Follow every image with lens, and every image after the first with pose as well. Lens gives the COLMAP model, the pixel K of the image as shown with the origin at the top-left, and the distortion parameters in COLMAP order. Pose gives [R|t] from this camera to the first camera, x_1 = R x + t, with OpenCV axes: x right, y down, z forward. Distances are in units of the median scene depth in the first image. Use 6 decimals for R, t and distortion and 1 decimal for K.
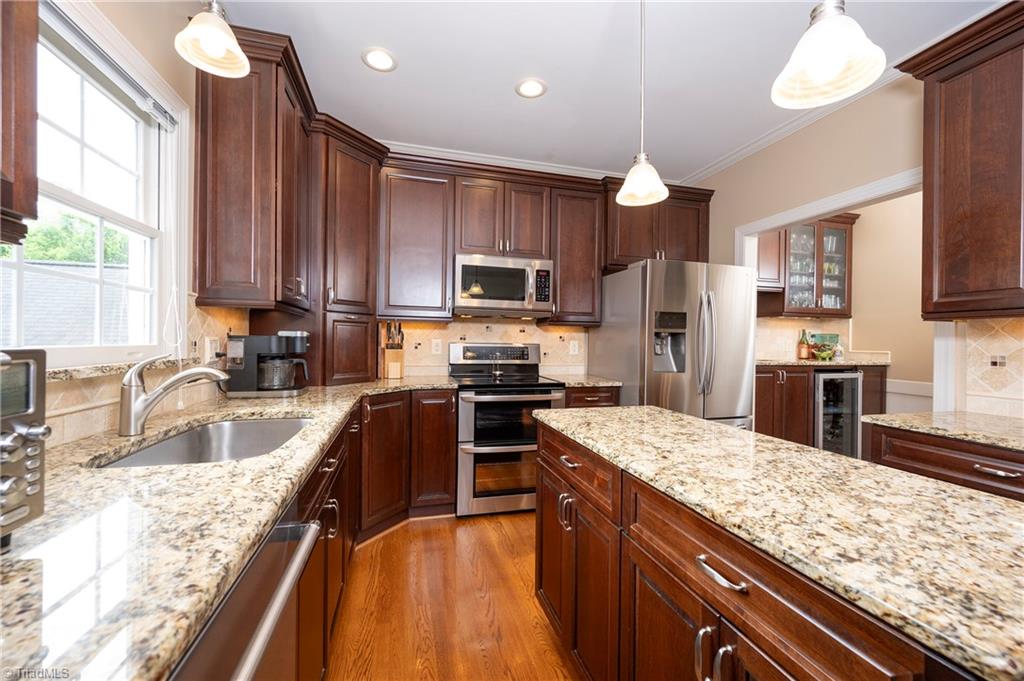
lens RADIAL K [[402.9, 0, 509.3], [0, 402.9, 341.2], [0, 0, 1]] dist [-0.000498, 0.000077]
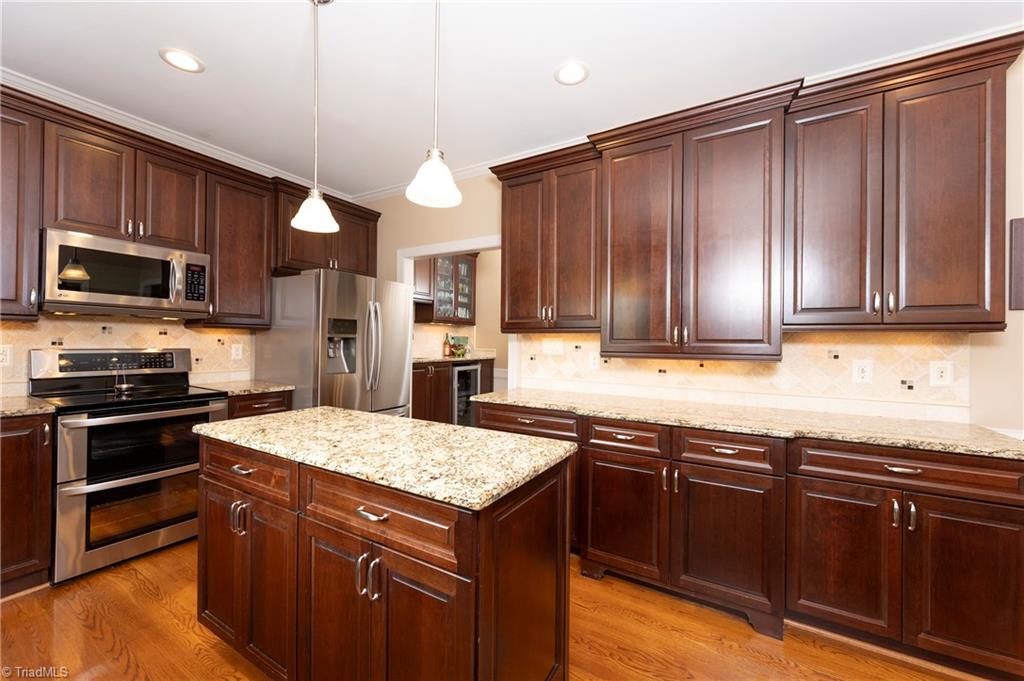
lens RADIAL K [[402.9, 0, 509.3], [0, 402.9, 341.2], [0, 0, 1]] dist [-0.000498, 0.000077]
pose [[0.719387, -0.003934, 0.694598, -0.040410], [-0.002039, 0.999968, 0.007776, -0.021904], [-0.694606, -0.007010, 0.719356, -0.117262]]
